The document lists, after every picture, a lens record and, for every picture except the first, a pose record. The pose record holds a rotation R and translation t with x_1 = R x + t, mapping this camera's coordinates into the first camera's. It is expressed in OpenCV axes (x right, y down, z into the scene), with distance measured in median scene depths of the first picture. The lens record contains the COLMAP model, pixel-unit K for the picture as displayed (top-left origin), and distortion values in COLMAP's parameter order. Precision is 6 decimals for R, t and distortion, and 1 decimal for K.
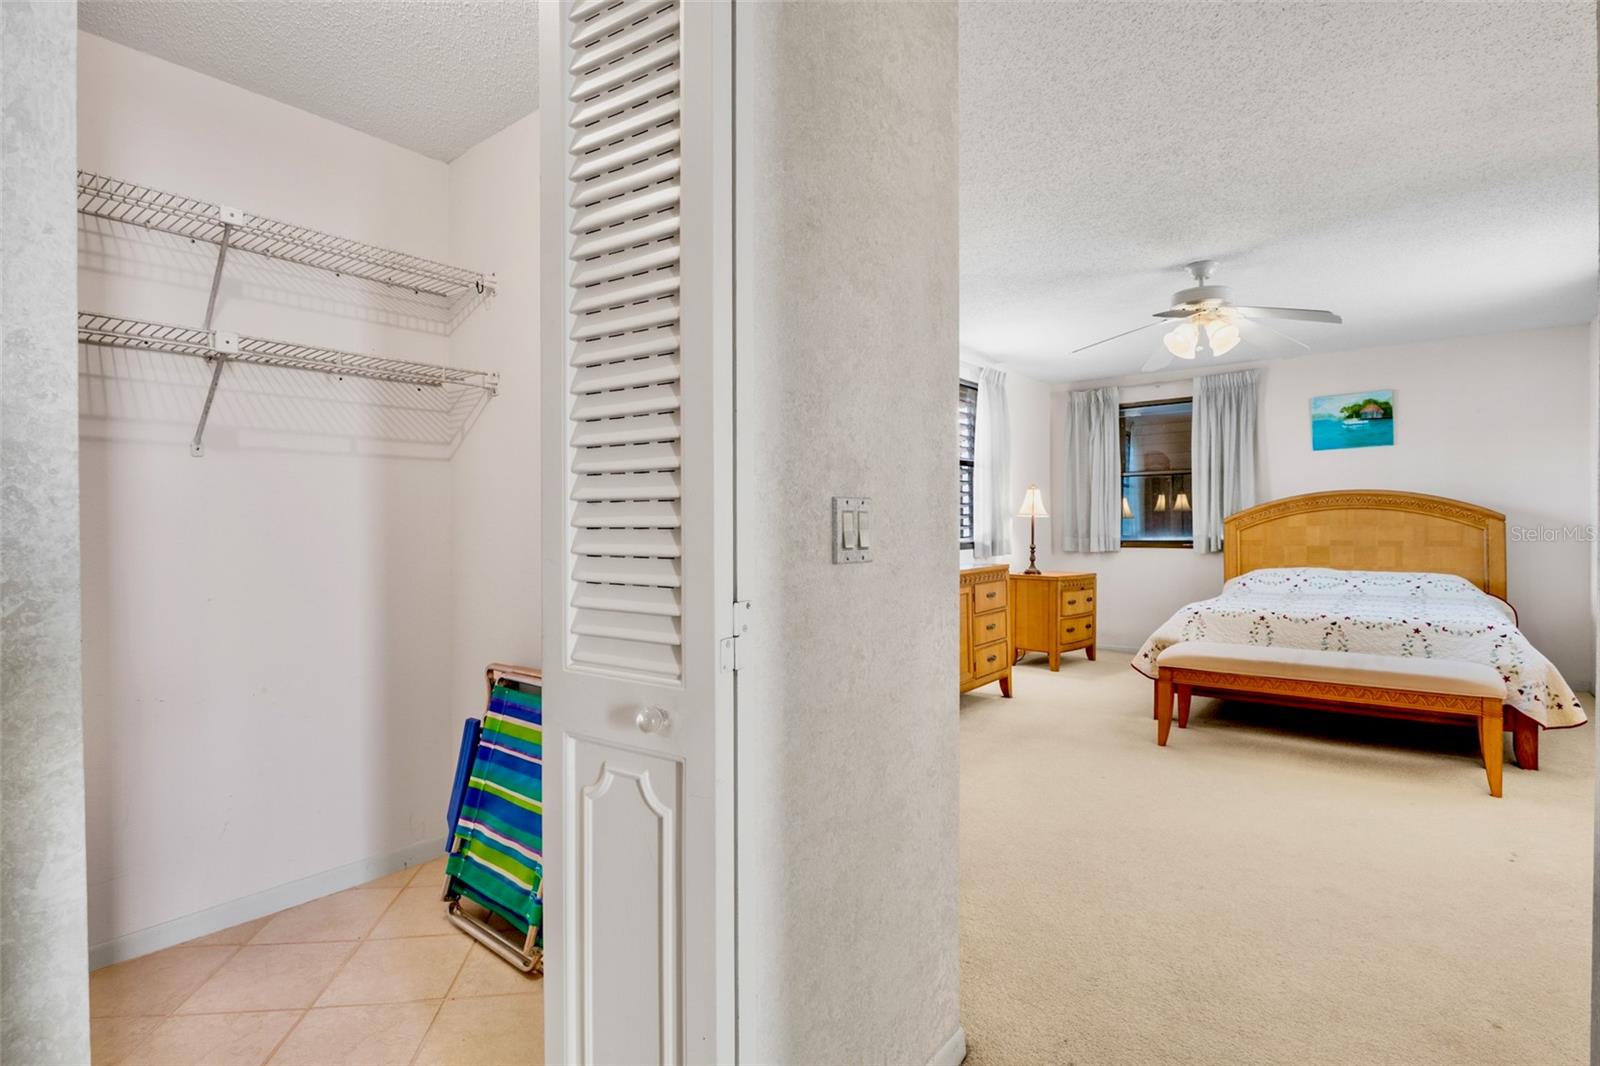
lens RADIAL K [[794.2, 0, 800.6], [0, 794.2, 542.4], [0, 0, 1]] dist [0.017797, -0.020808]
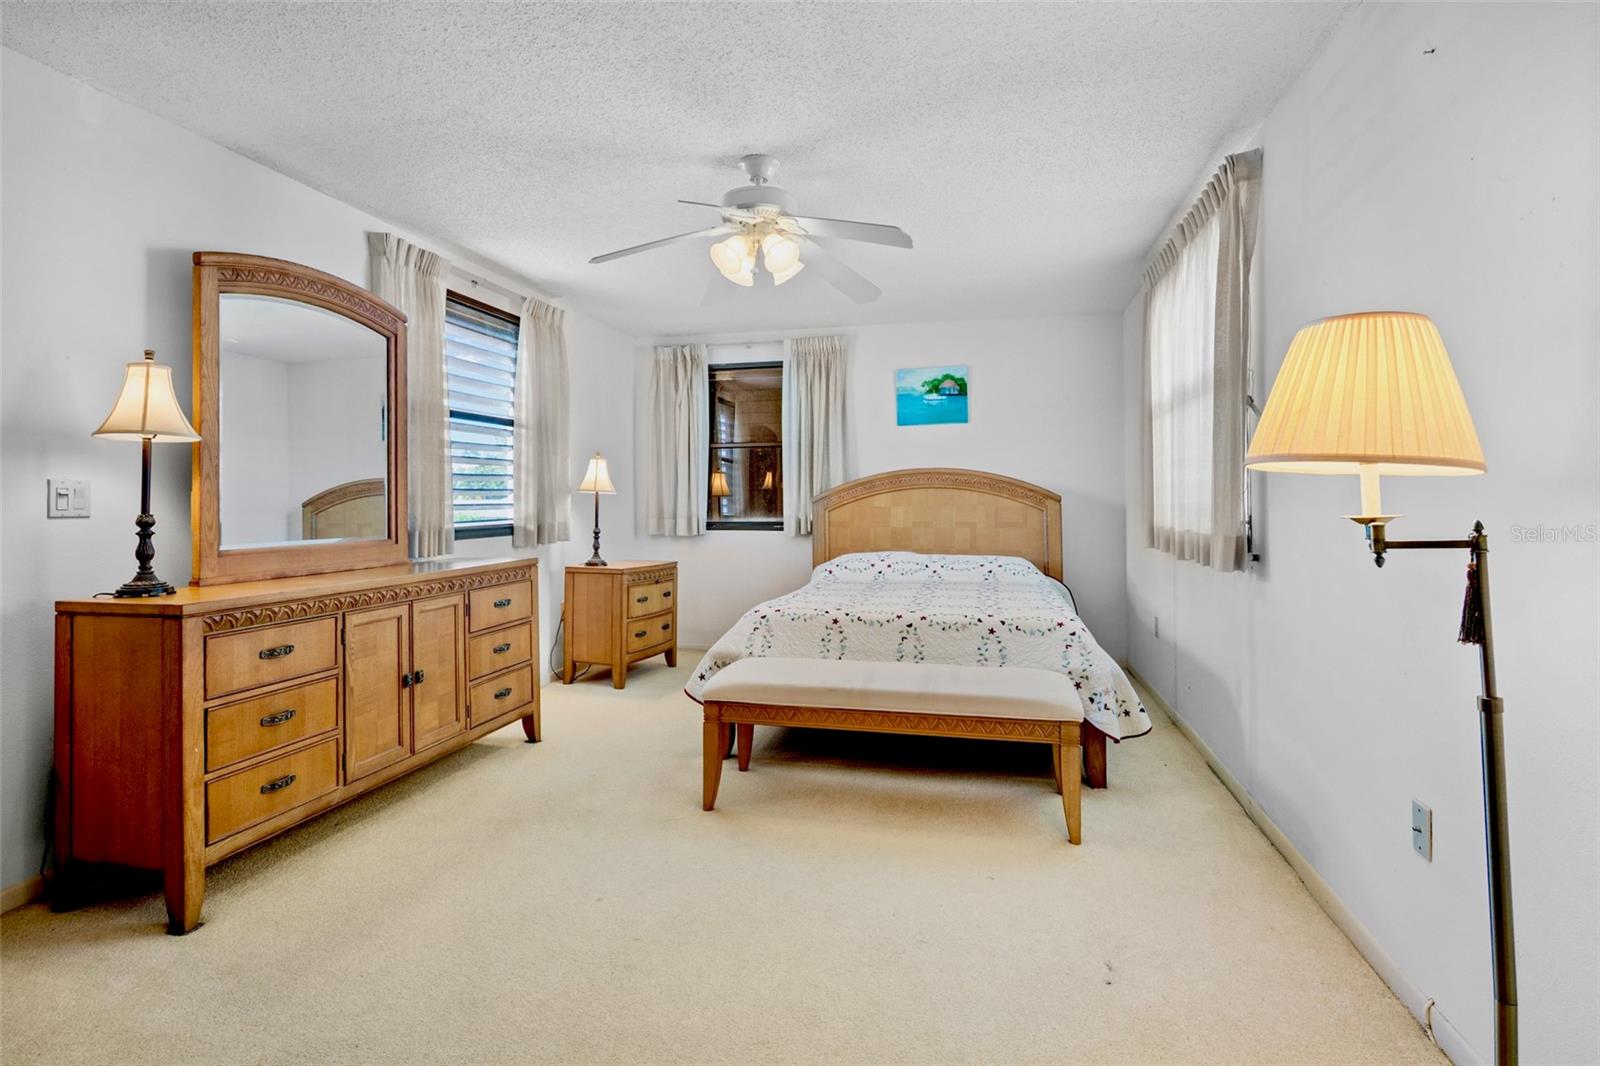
lens RADIAL K [[785.3, 0, 796.1], [0, 785.3, 517.3], [0, 0, 1]] dist [-0.007419, -0.000637]
pose [[0.911496, -0.002944, 0.411299, 0.161863], [0.003580, 0.999993, -0.000776, -0.007420], [-0.411294, 0.002179, 0.911500, 0.218028]]
